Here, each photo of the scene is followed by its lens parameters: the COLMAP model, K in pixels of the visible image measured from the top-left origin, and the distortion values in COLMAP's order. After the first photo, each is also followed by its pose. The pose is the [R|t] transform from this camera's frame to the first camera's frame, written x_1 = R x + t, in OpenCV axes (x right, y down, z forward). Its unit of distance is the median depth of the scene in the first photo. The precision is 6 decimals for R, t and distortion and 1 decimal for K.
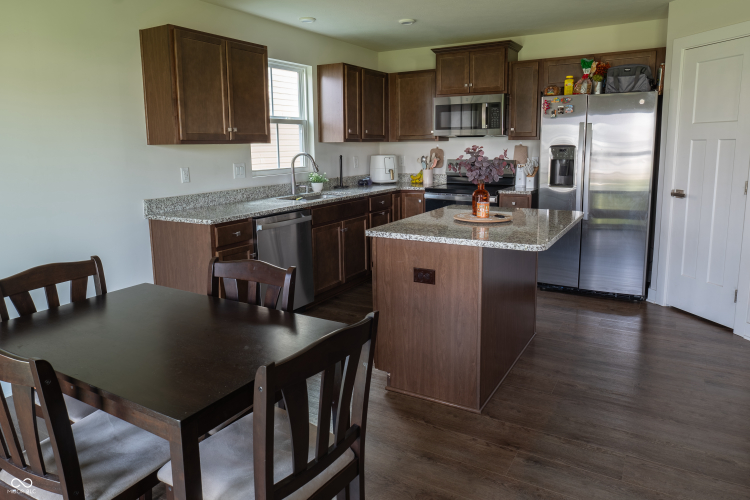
lens RADIAL K [[502.9, 0, 372.8], [0, 502.9, 211.5], [0, 0, 1]] dist [-0.000282, 0.000294]
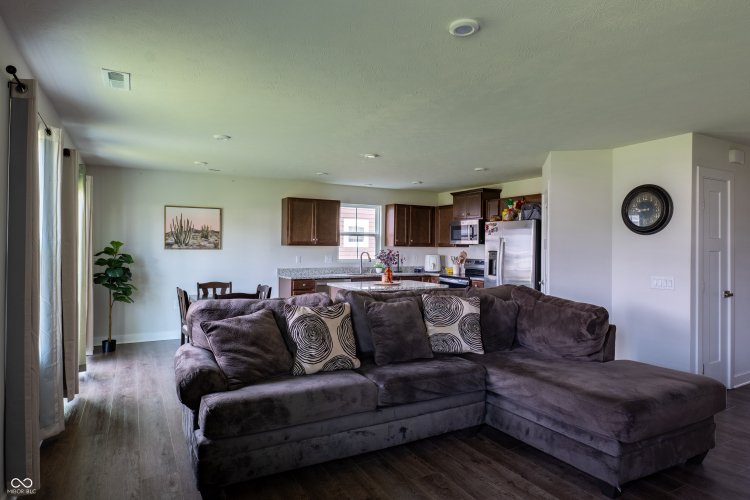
lens RADIAL K [[435.5, 0, 374.0], [0, 435.5, 245.6], [0, 0, 1]] dist [-0.001979, 0.002486]
pose [[0.860884, 0.019989, -0.508408, 0.686842], [-0.090491, 0.989313, -0.114332, 0.044352], [0.500689, 0.144433, 0.853493, -0.373928]]
